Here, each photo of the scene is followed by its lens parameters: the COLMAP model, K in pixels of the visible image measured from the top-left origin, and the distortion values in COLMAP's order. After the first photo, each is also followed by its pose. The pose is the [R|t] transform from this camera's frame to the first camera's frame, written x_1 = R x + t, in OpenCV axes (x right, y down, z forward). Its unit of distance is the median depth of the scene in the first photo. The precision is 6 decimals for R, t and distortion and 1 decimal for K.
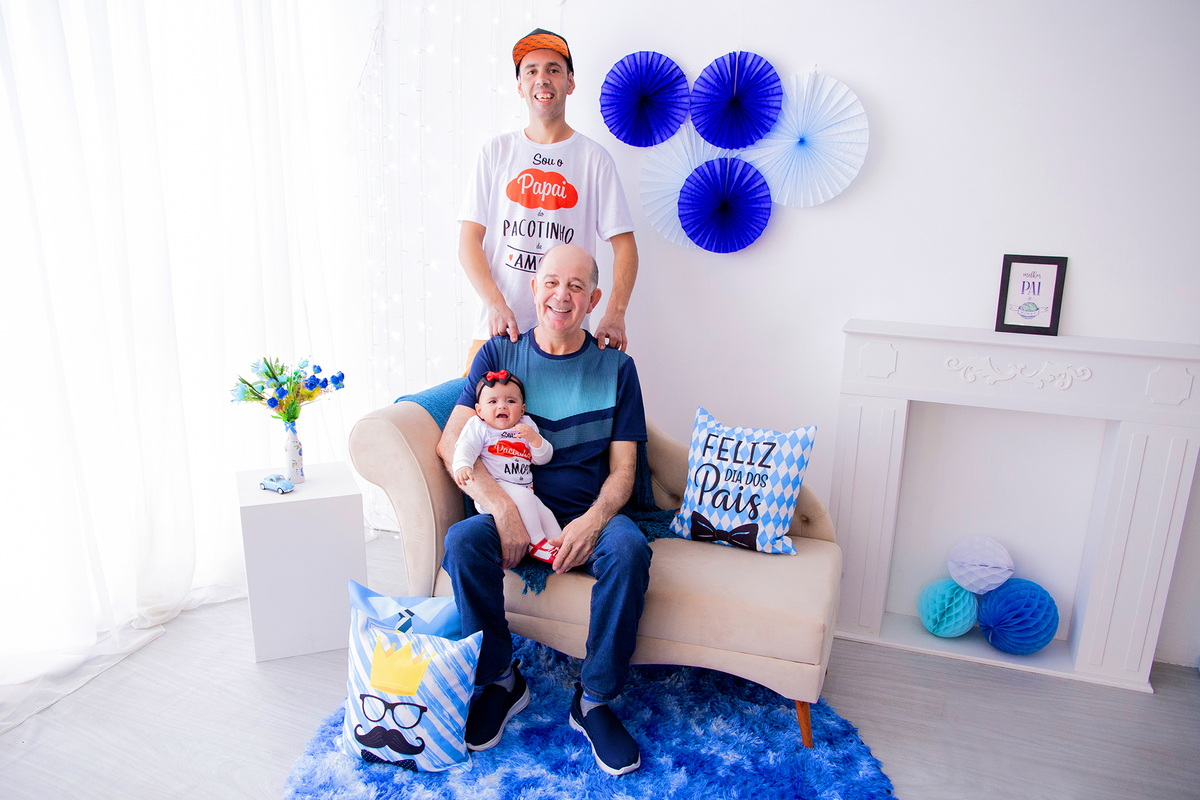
lens RADIAL K [[891.0, 0, 584.0], [0, 891.0, 440.5], [0, 0, 1]] dist [-0.088788, 0.010451]
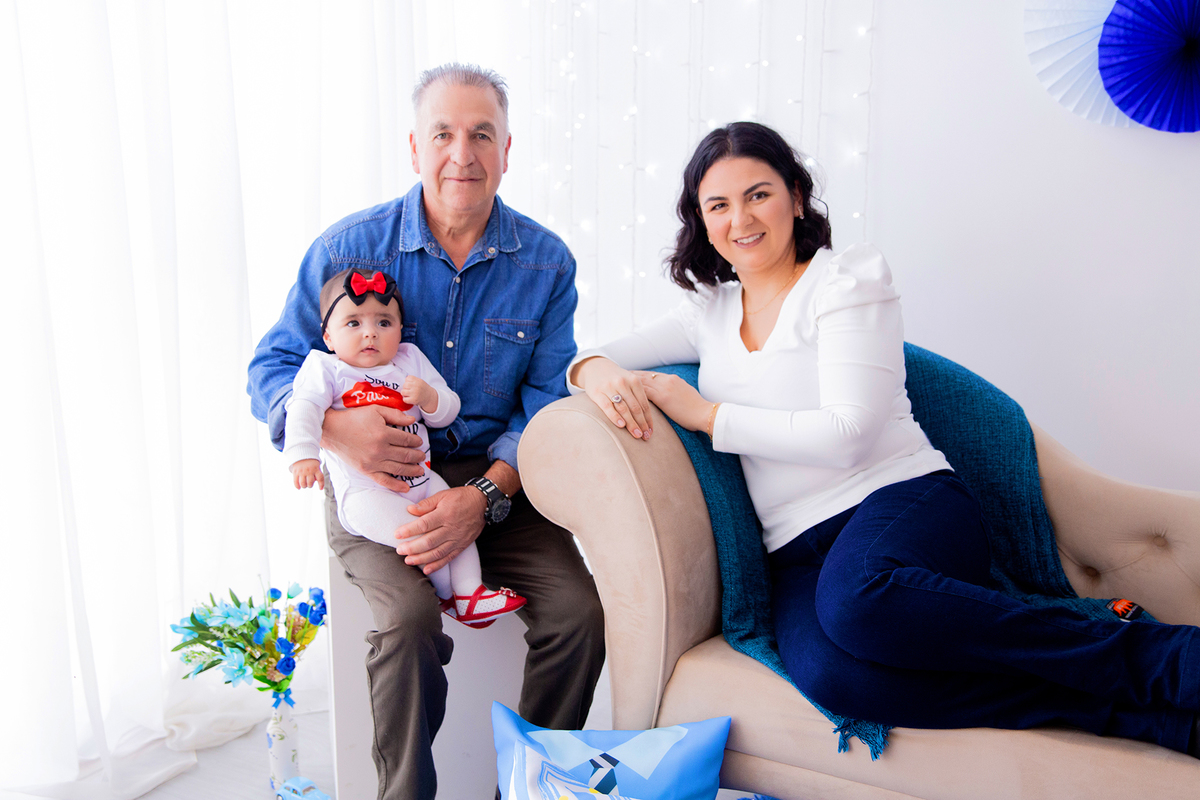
lens RADIAL K [[1344.7, 0, 588.4], [0, 1344.7, 398.4], [0, 0, 1]] dist [0.025718, 0.000000]
pose [[0.984861, 0.022045, -0.171939, -0.063581], [-0.032958, 0.997601, -0.060879, 0.017279], [0.170185, 0.065624, 0.983225, 0.131169]]
